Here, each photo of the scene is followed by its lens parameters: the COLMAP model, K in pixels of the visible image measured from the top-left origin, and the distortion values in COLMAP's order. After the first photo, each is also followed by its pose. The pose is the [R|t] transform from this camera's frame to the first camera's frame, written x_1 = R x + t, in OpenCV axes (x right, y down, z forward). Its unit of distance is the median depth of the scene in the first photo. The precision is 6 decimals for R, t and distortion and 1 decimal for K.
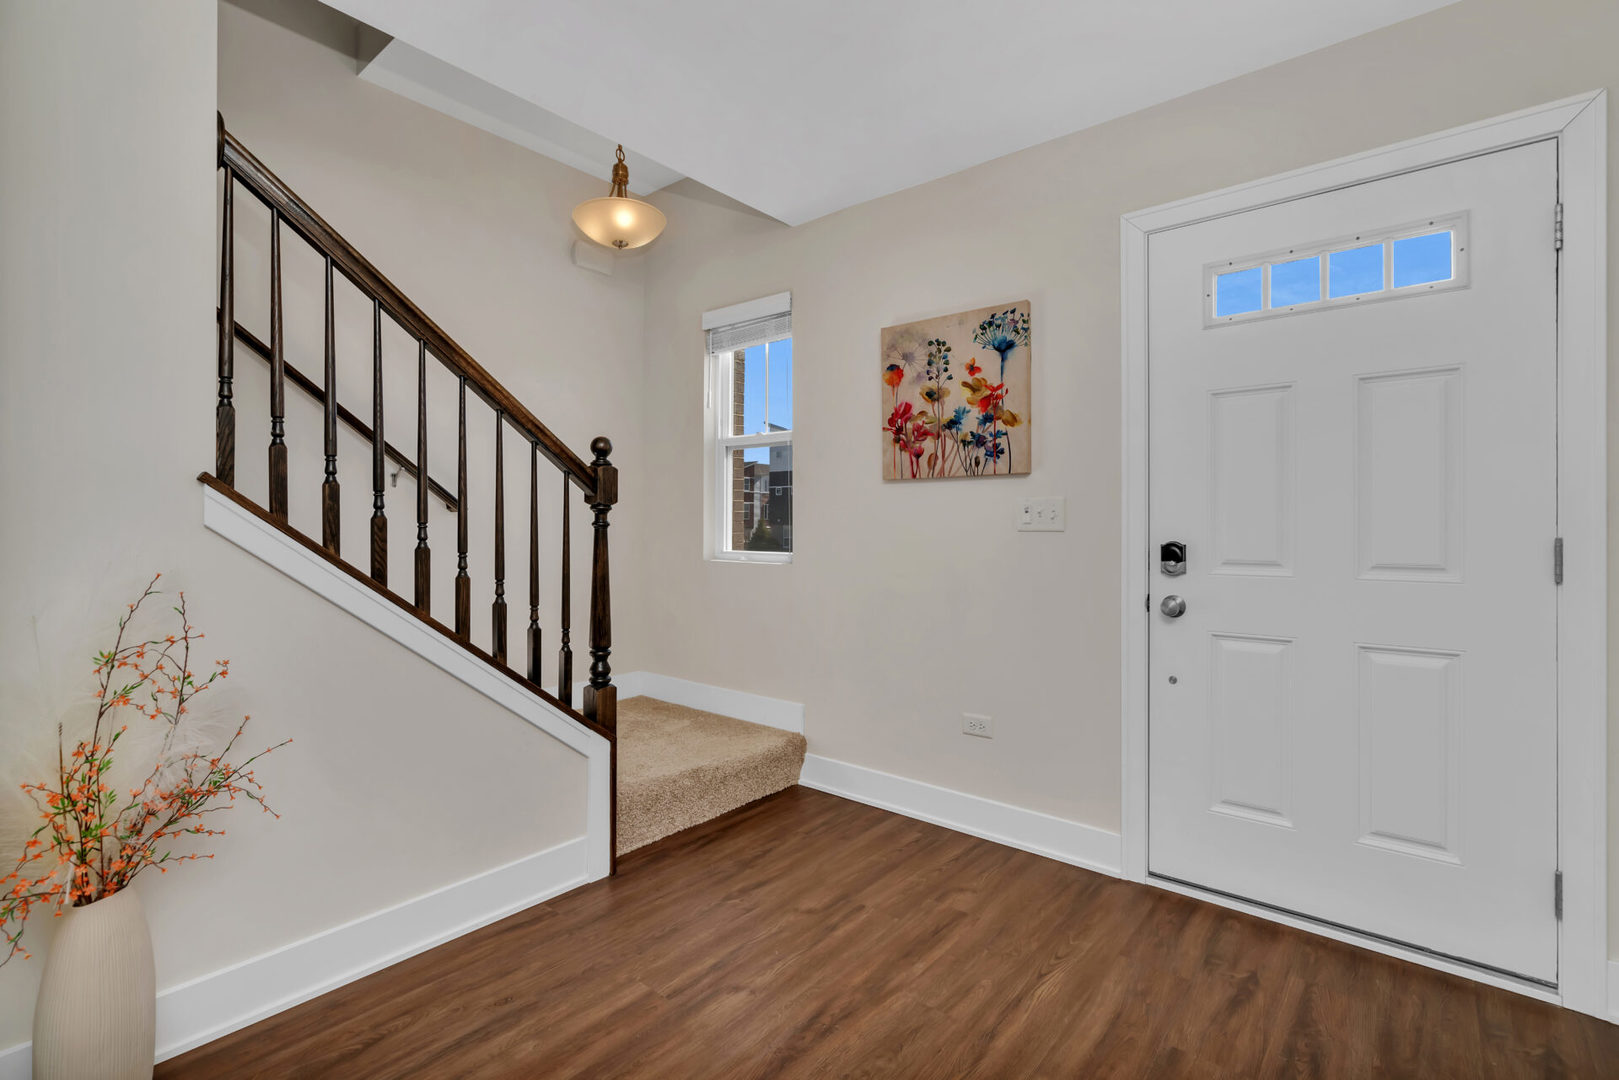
lens RADIAL K [[743.6, 0, 809.8], [0, 743.6, 523.5], [0, 0, 1]] dist [-0.008754, 0.004948]
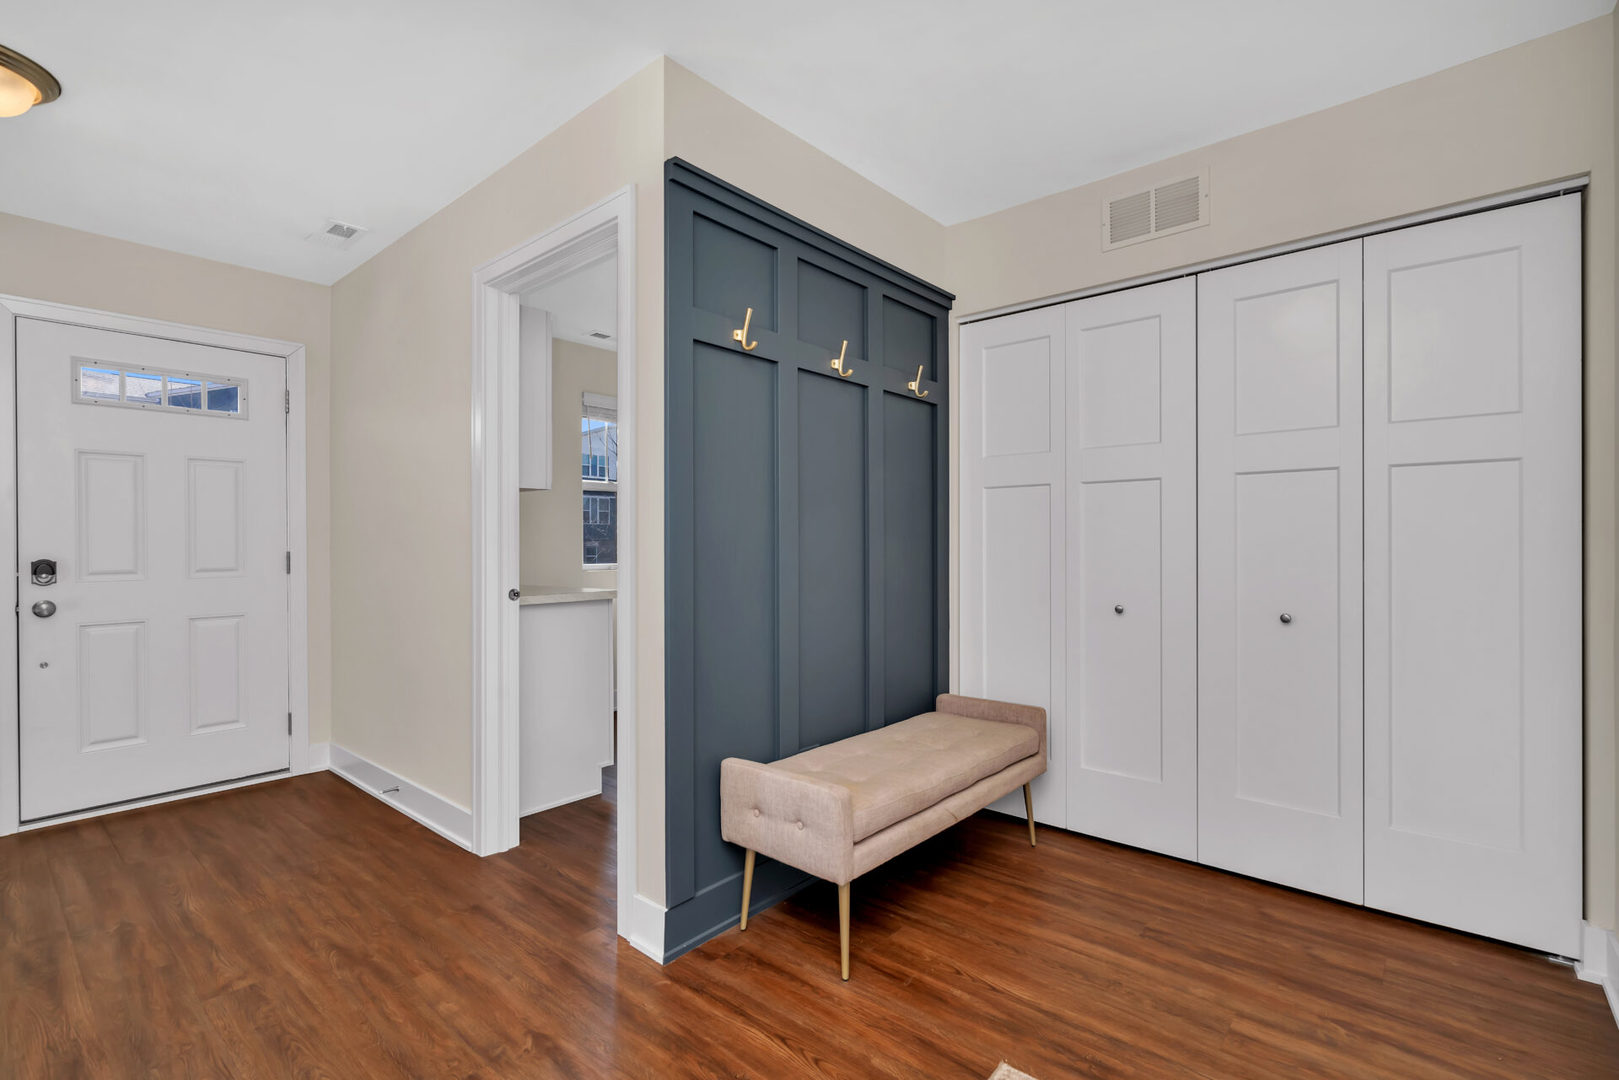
lens RADIAL K [[743.6, 0, 782.0], [0, 743.6, 545.7], [0, 0, 1]] dist [-0.008754, 0.004948]
pose [[0.039087, -0.002348, 0.999233, -0.702286], [0.000787, 0.999997, 0.002319, -0.001127], [-0.999236, 0.000696, 0.039088, -0.322083]]
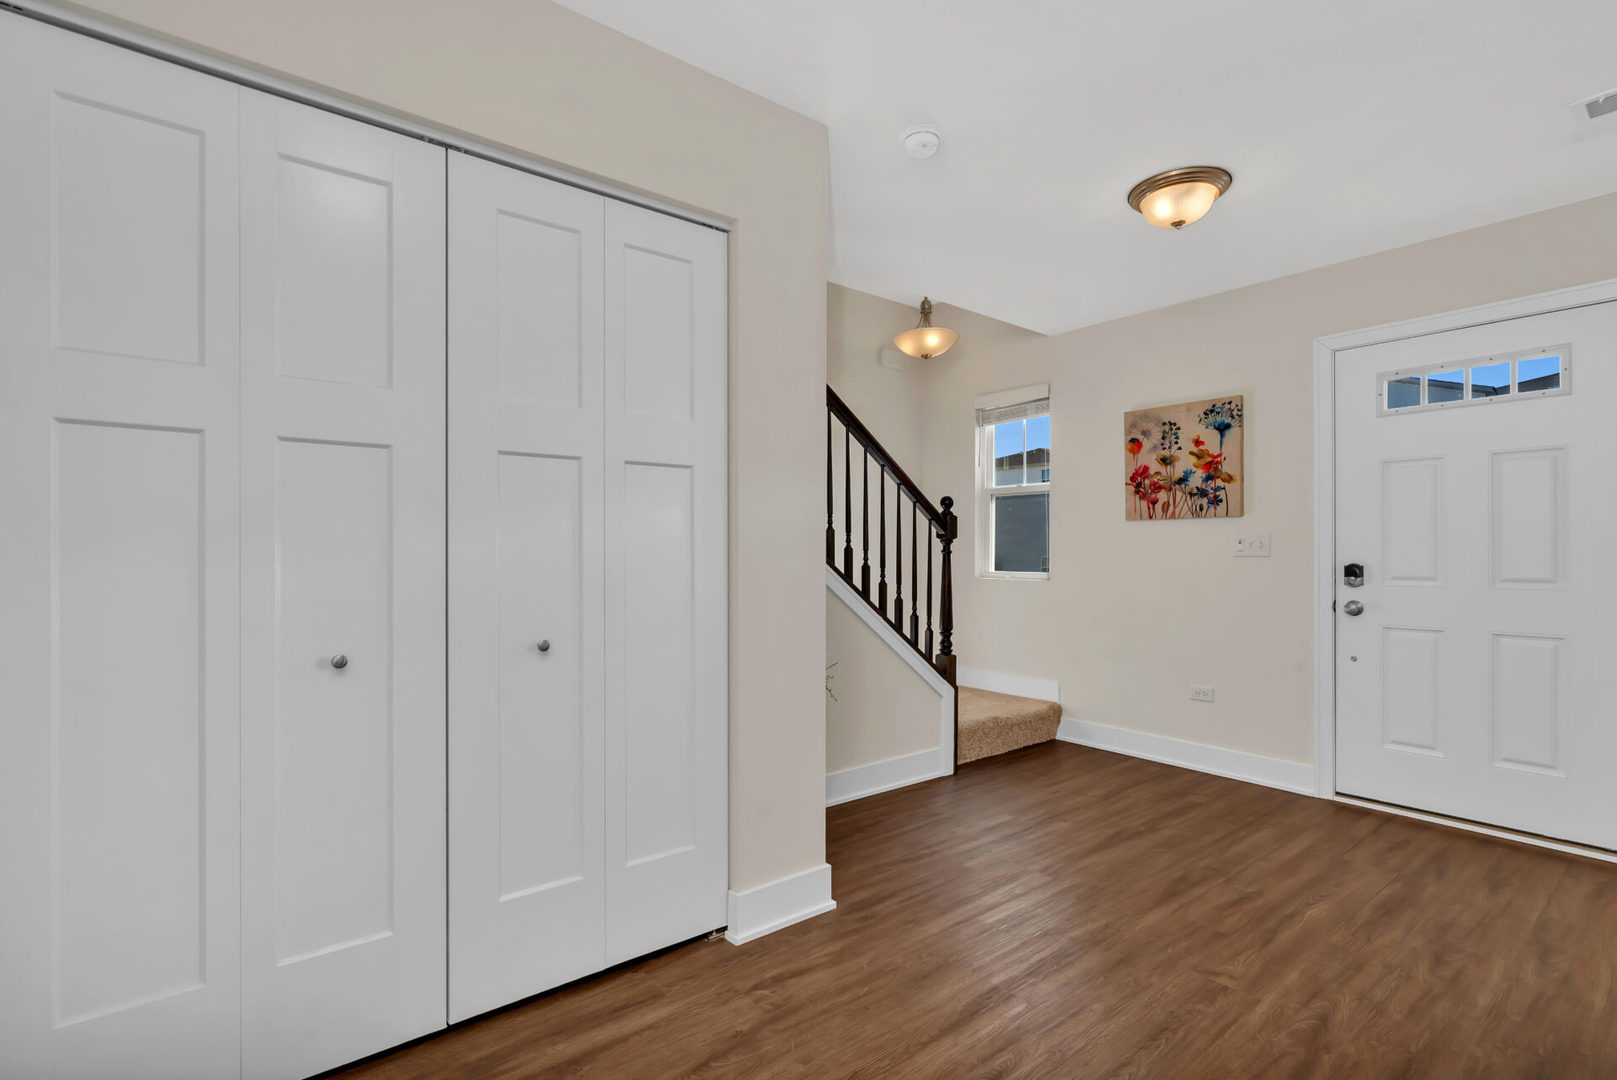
lens RADIAL K [[742.7, 0, 811.2], [0, 742.7, 550.4], [0, 0, 1]] dist [-0.008754, 0.004948]
pose [[0.979306, -0.000020, -0.202385, -0.235738], [-0.000302, 0.999999, -0.001560, 0.001231], [0.202384, 0.001589, 0.979305, -0.581734]]
